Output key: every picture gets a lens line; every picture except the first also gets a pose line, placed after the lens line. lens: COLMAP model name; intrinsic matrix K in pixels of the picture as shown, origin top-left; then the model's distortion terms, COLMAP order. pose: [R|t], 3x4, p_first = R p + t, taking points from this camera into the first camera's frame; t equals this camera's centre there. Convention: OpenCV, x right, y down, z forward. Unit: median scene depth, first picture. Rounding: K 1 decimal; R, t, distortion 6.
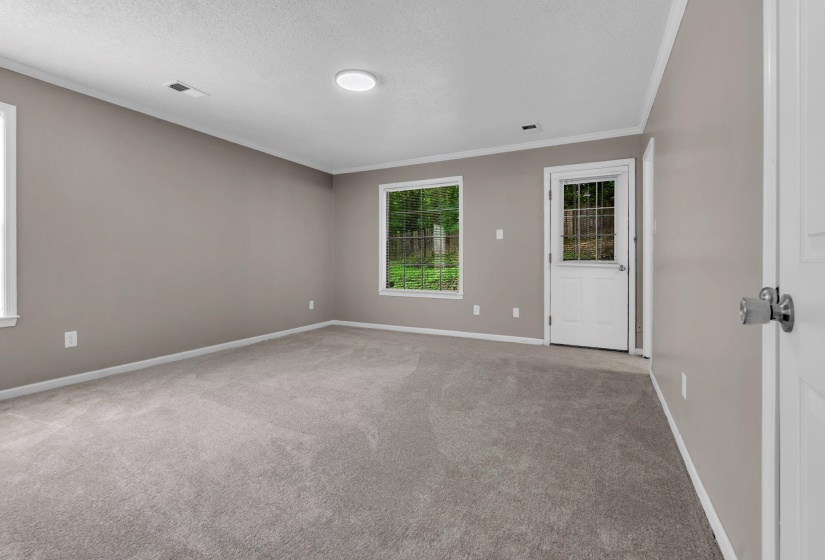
lens RADIAL K [[353.0, 0, 449.8], [0, 353.0, 253.3], [0, 0, 1]] dist [0.002619, 0.000279]
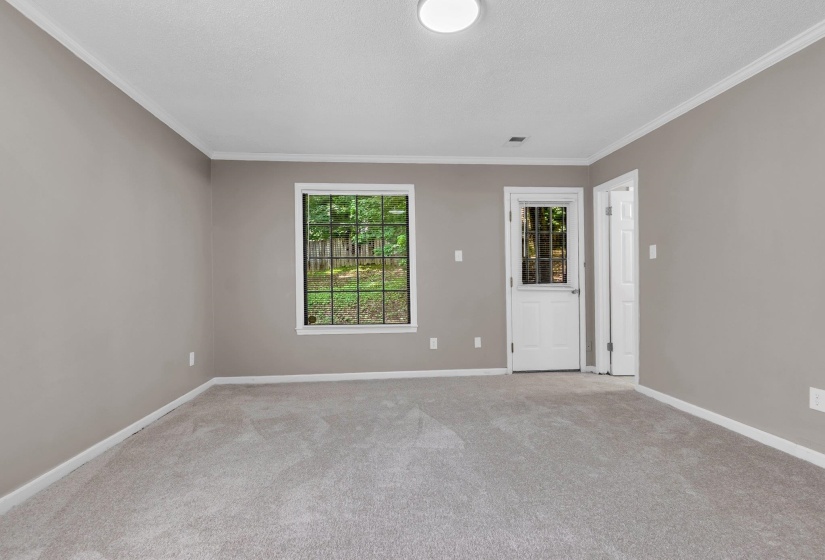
lens RADIAL K [[353.0, 0, 410.9], [0, 353.0, 280.5], [0, 0, 1]] dist [0.002619, 0.000279]
pose [[0.872410, -0.004729, 0.488751, -0.420620], [0.001733, 0.999977, 0.006581, 0.002226], [-0.488771, -0.004895, 0.872398, 0.301797]]
